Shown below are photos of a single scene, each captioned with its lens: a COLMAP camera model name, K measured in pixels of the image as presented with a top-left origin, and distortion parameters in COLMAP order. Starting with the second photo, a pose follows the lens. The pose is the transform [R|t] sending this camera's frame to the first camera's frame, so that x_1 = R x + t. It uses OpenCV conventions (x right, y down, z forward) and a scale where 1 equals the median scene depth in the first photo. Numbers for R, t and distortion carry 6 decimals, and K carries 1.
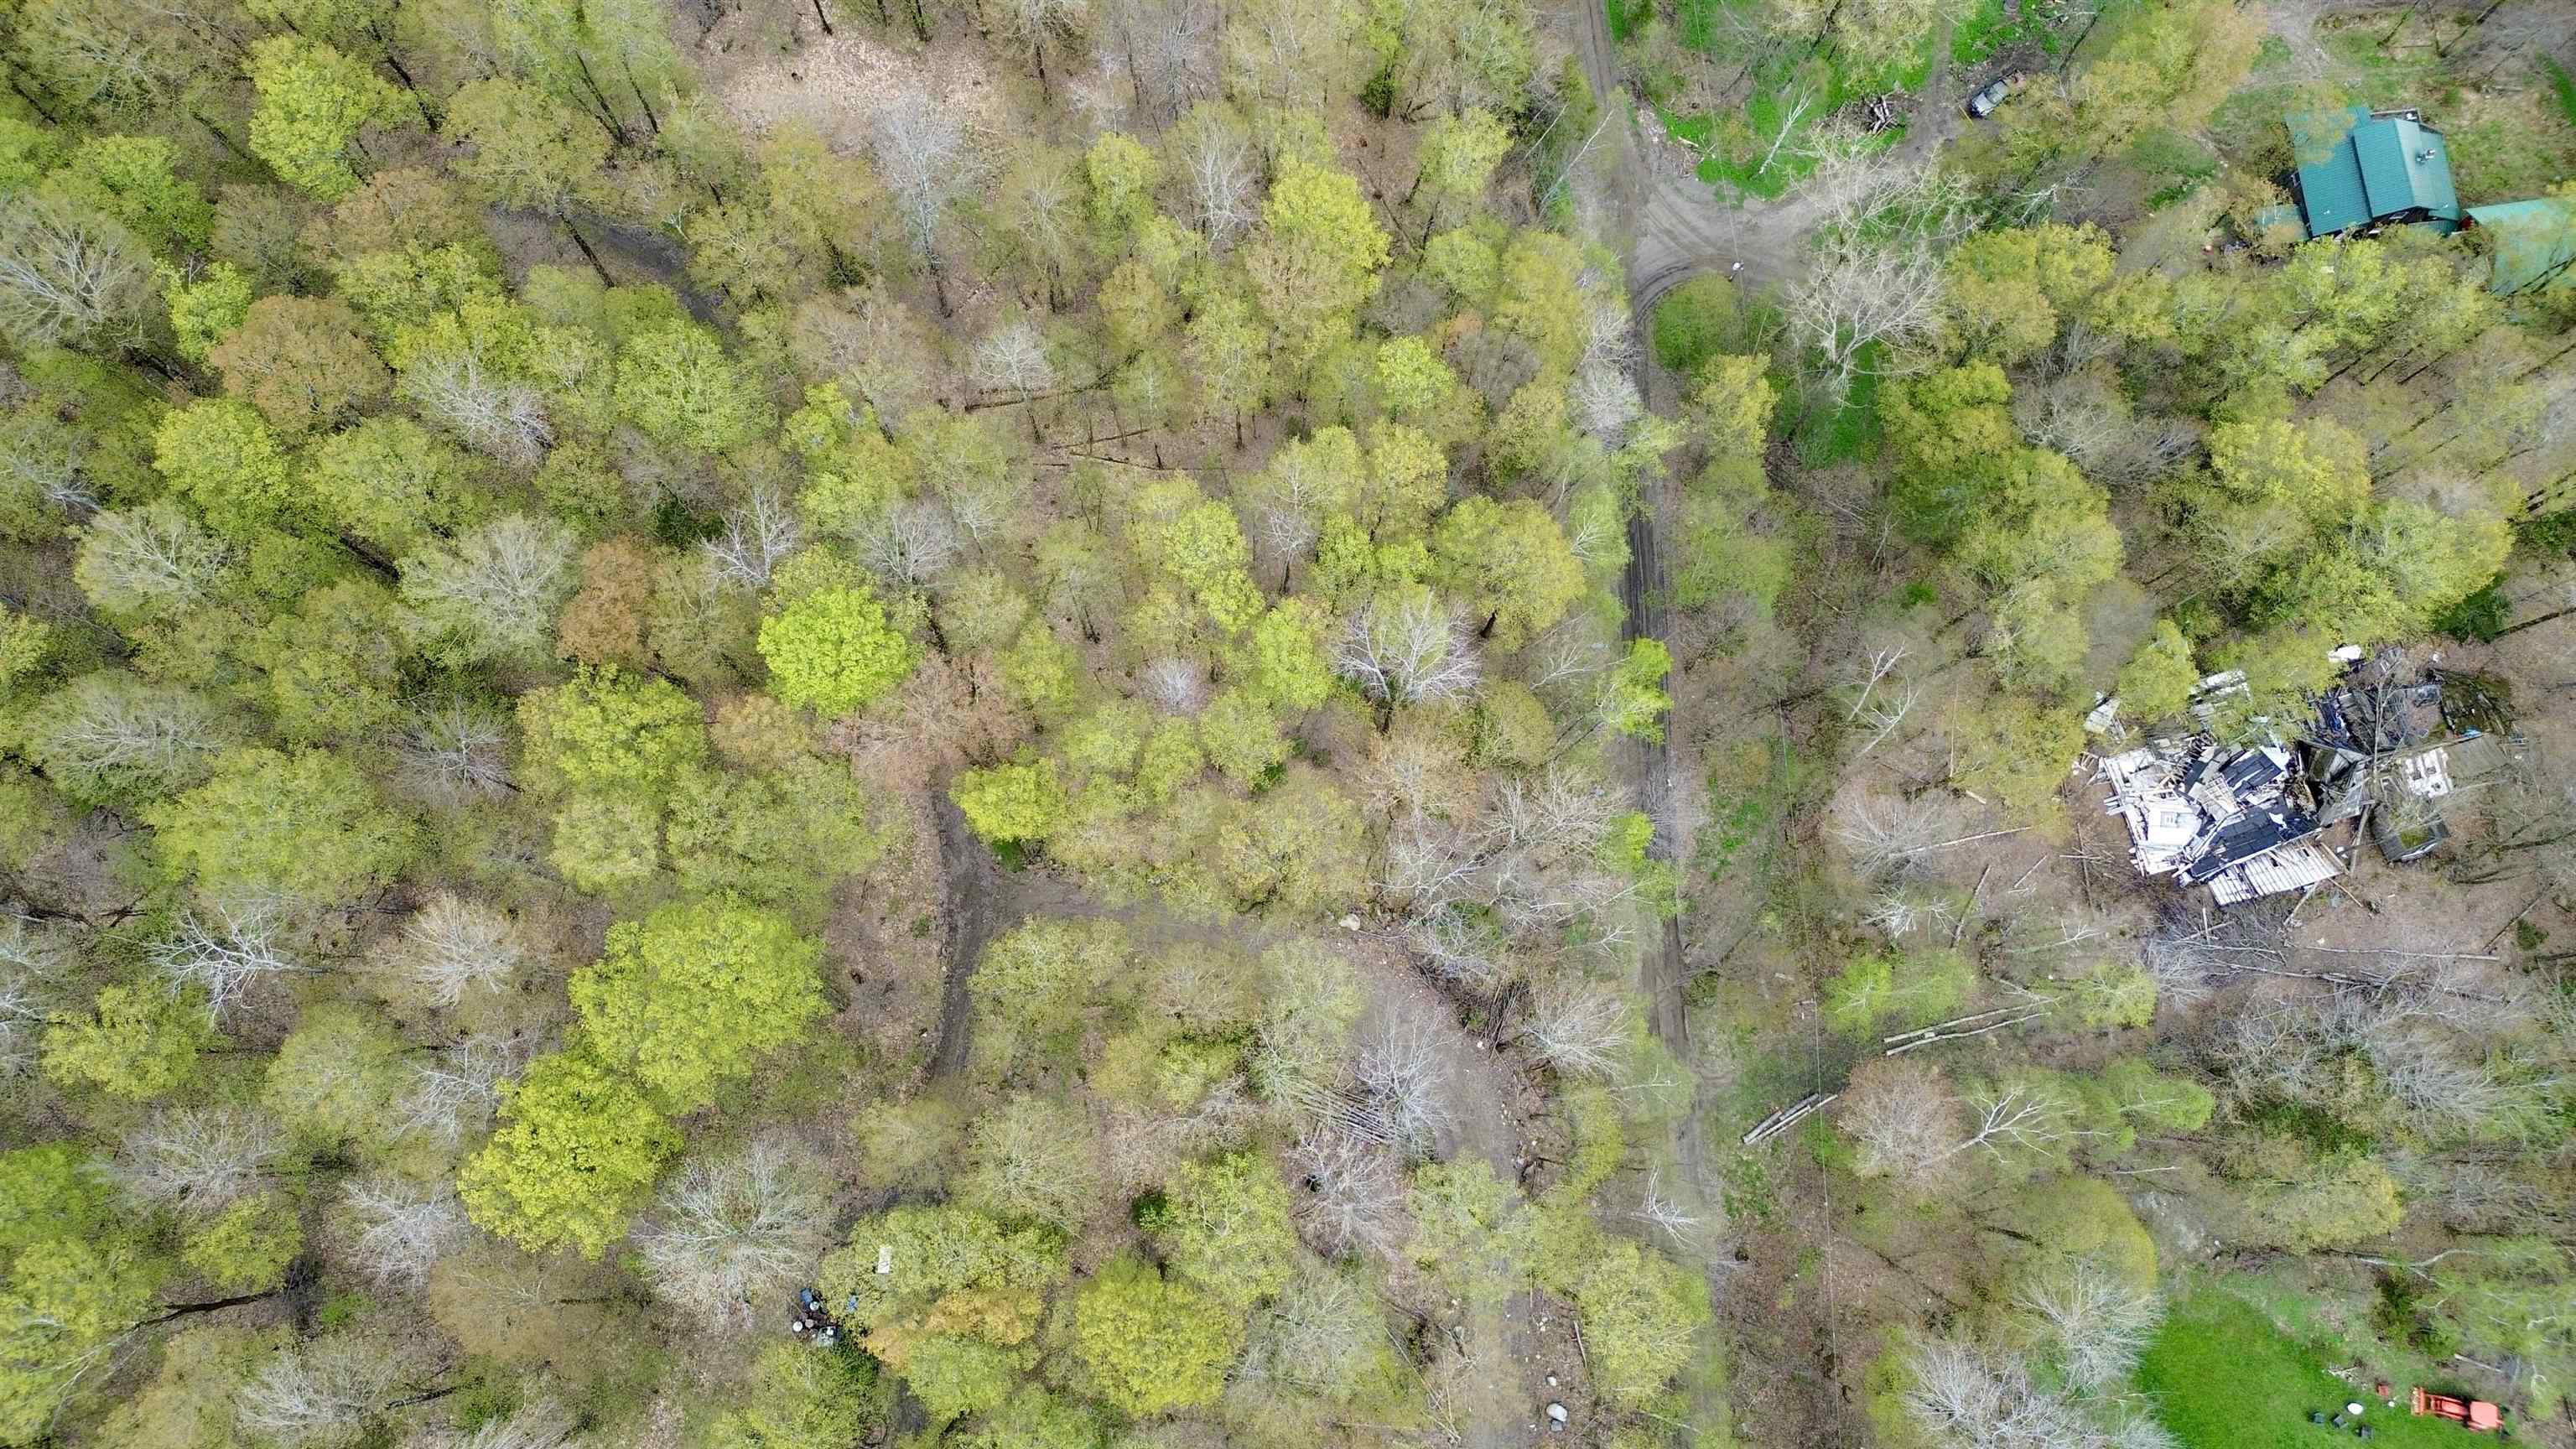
lens RADIAL K [[1806.1, 0, 1286.7], [0, 1806.1, 727.9], [0, 0, 1]] dist [0.061372, -0.036687]
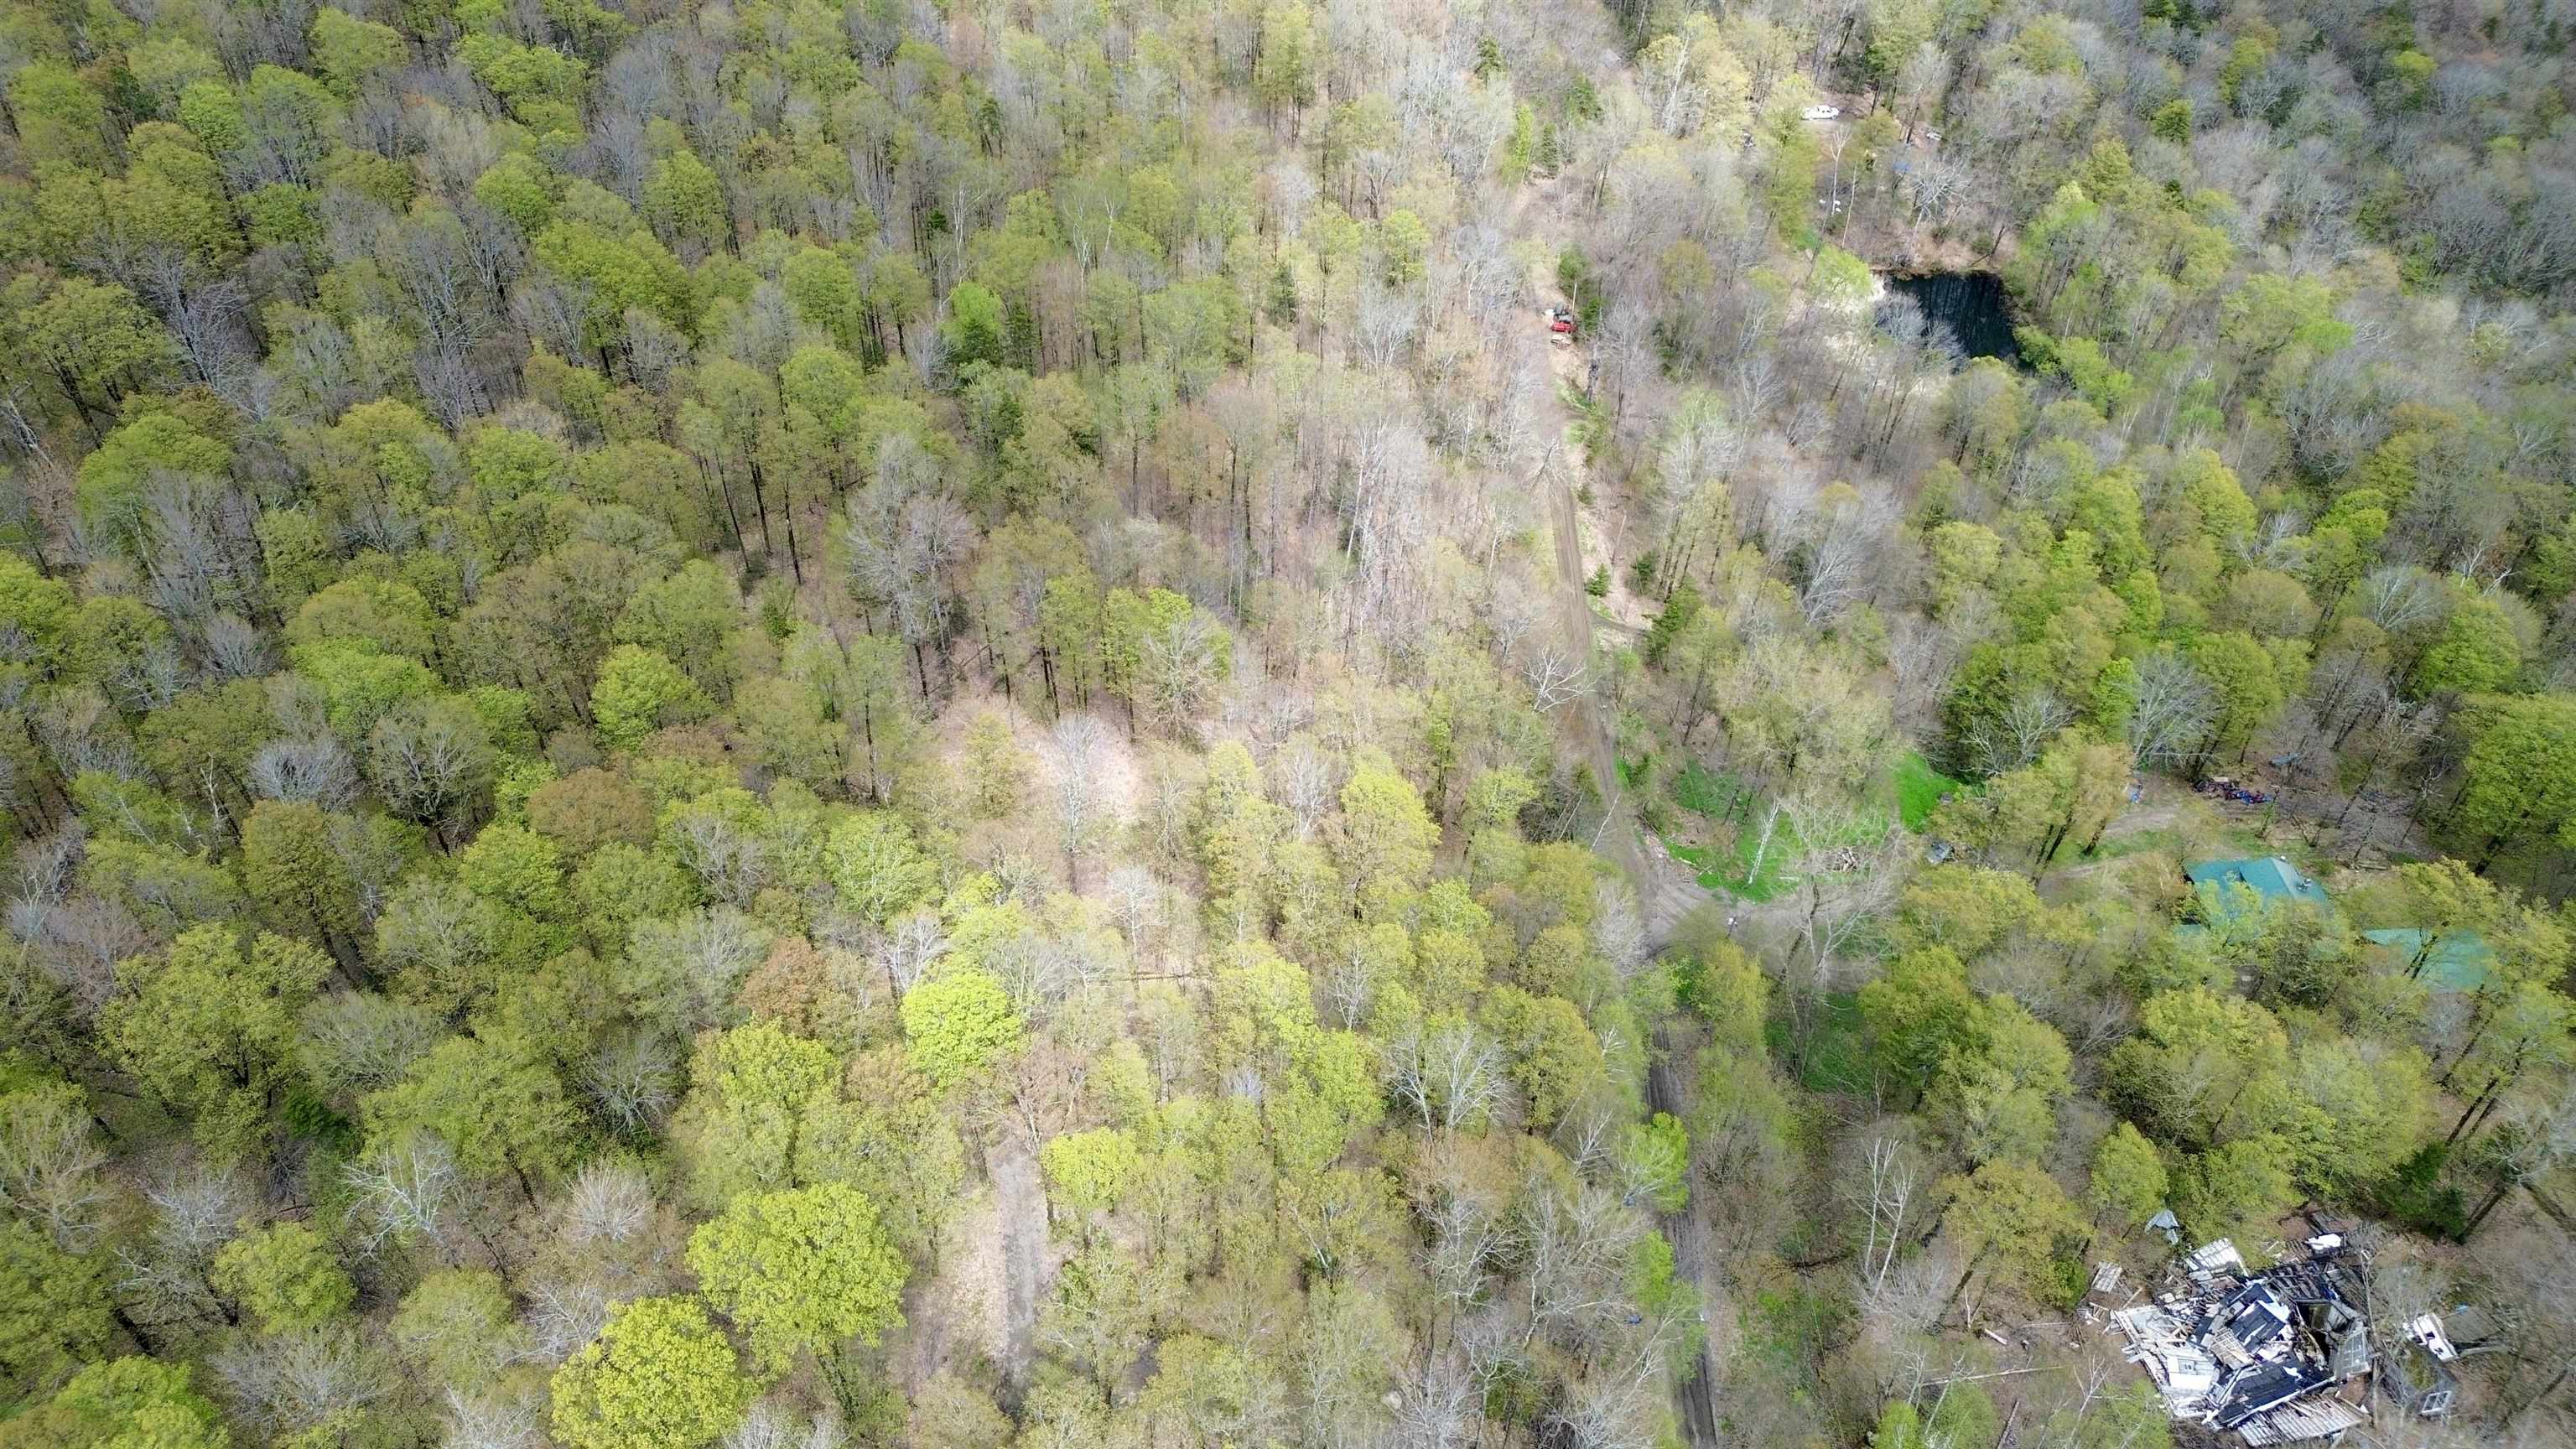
lens RADIAL K [[1806.1, 0, 1290.4], [0, 1806.1, 720.7], [0, 0, 1]] dist [0.061372, -0.036687]
pose [[0.998164, 0.046762, -0.038501, -0.001136], [-0.060211, 0.835368, -0.546383, 0.343064], [0.006613, 0.547698, 0.836650, -0.073947]]
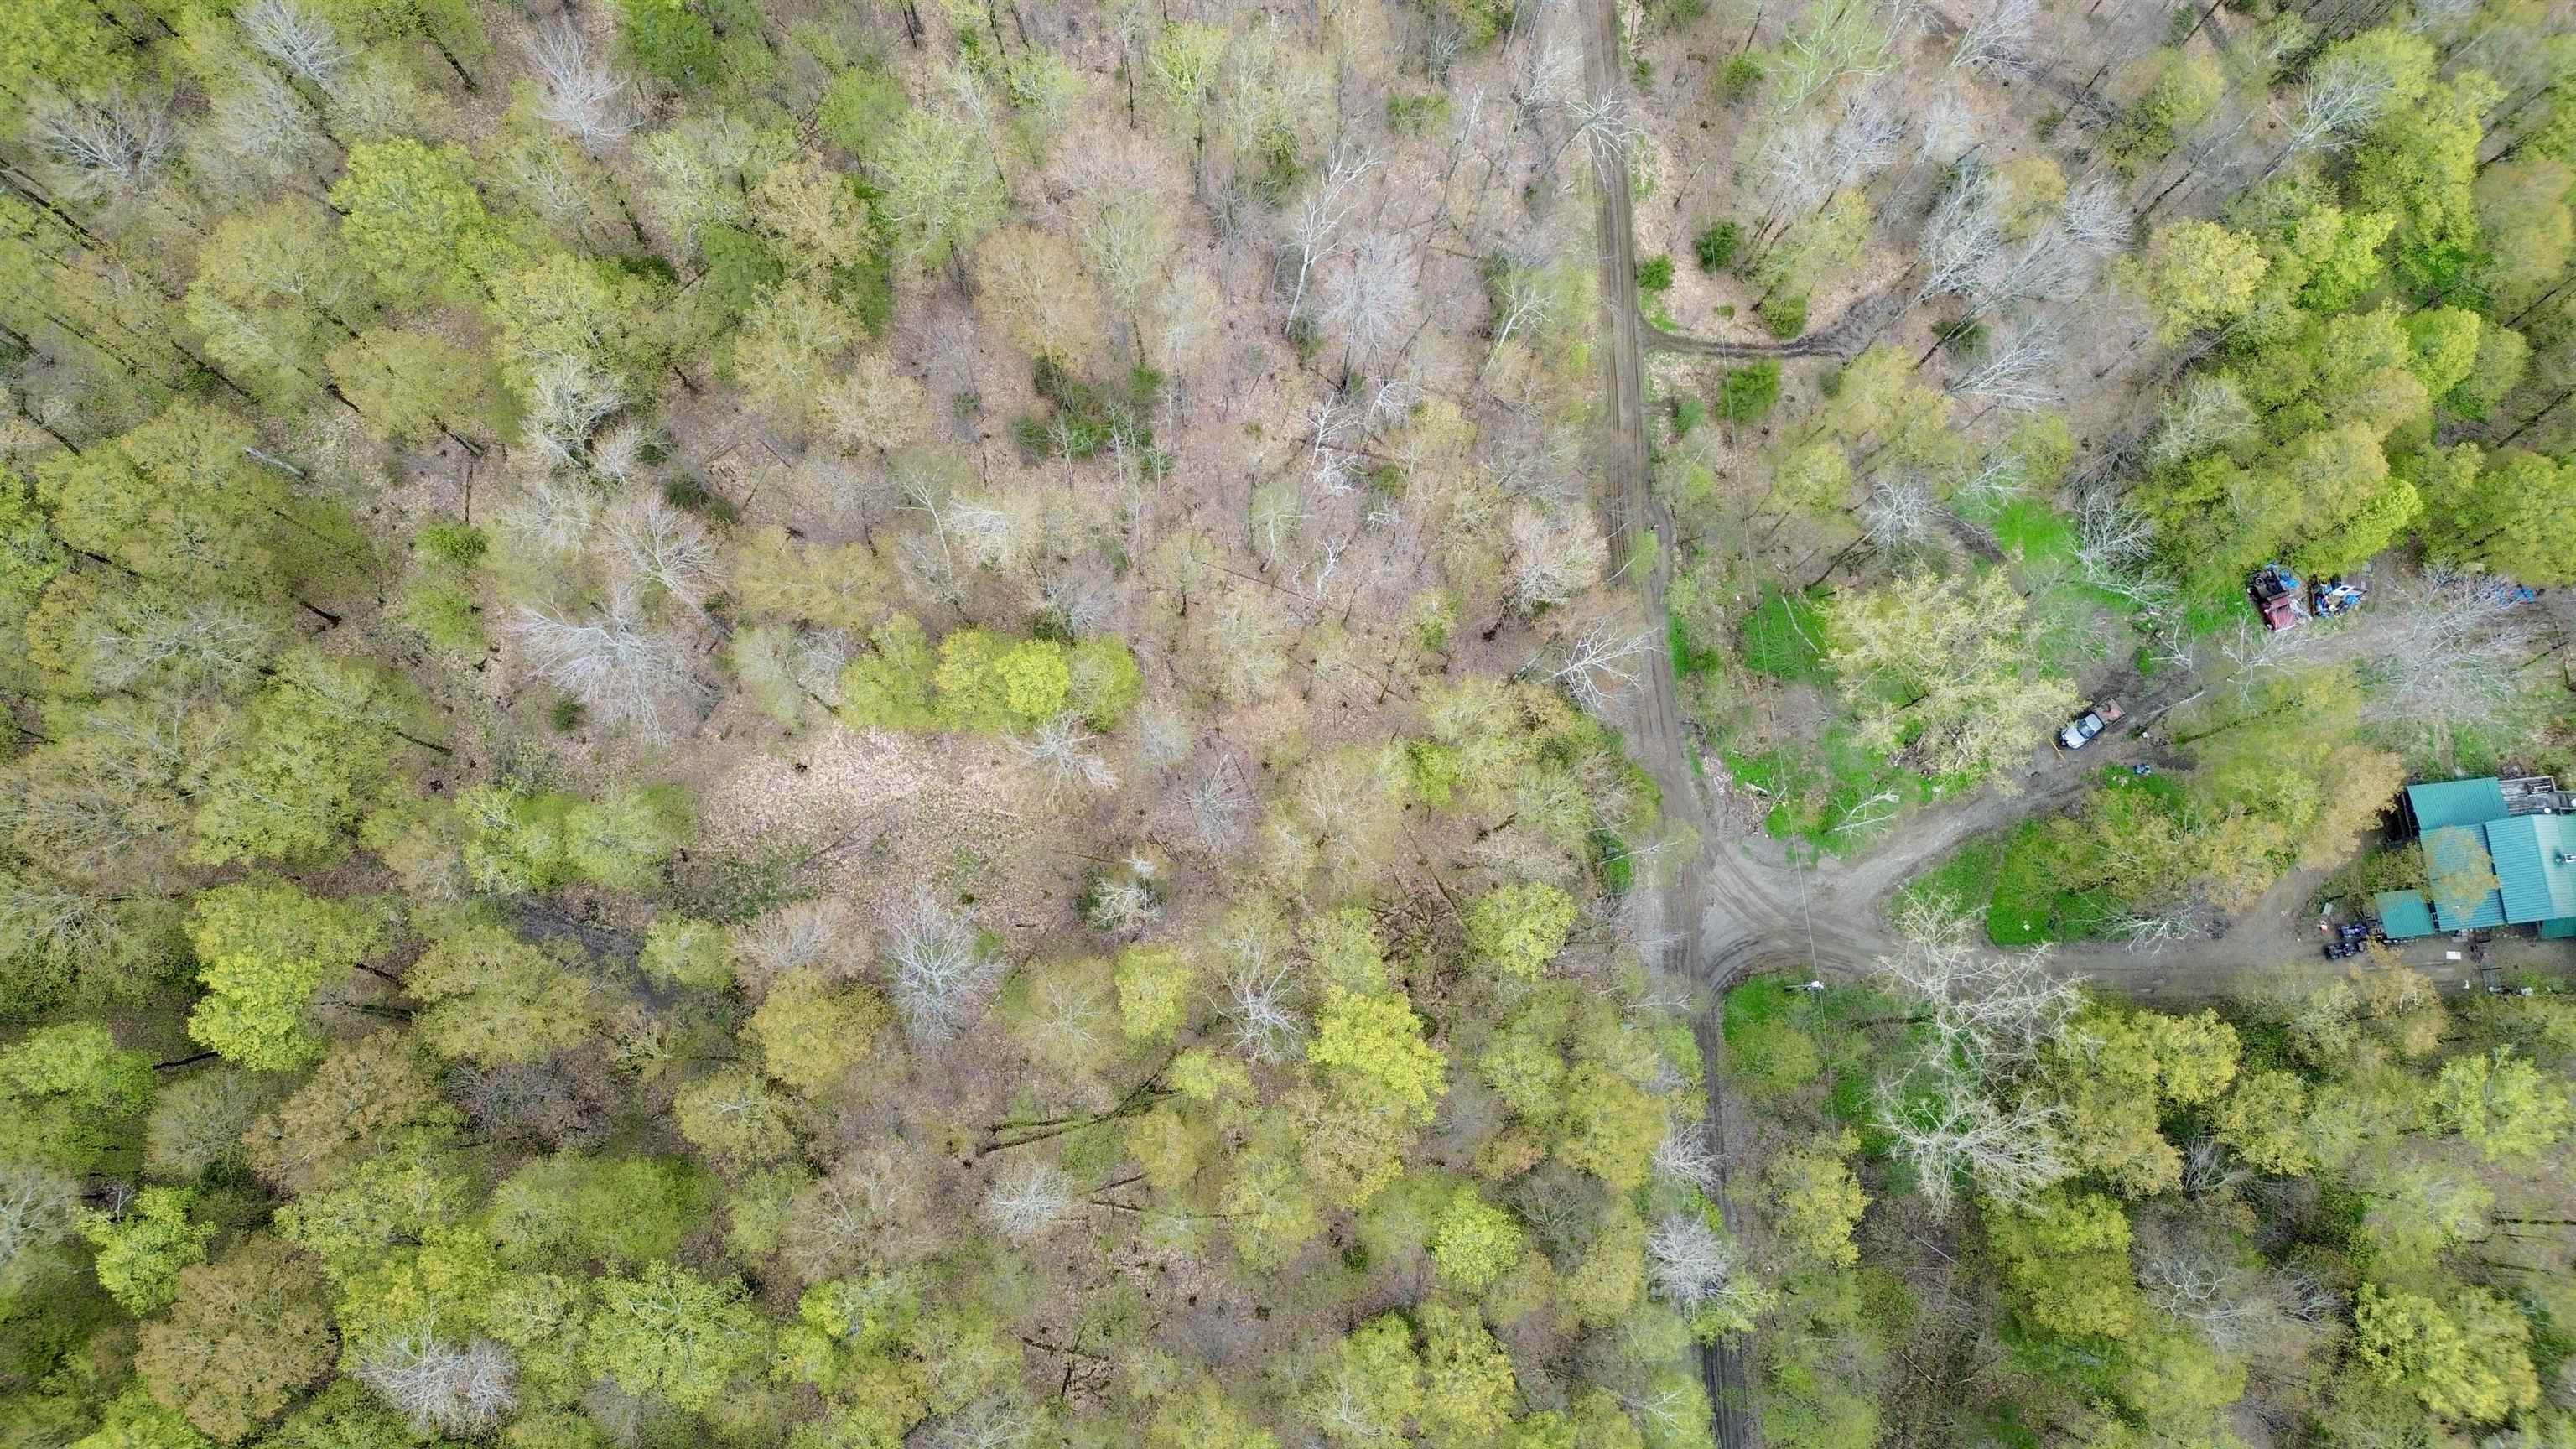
lens RADIAL K [[1806.1, 0, 1277.2], [0, 1806.1, 734.7], [0, 0, 1]] dist [0.061372, -0.036687]
pose [[0.999936, 0.009029, -0.006795, -0.022946], [-0.009077, 0.999934, -0.007003, -0.426272], [0.006731, 0.007064, 0.999952, 0.089988]]
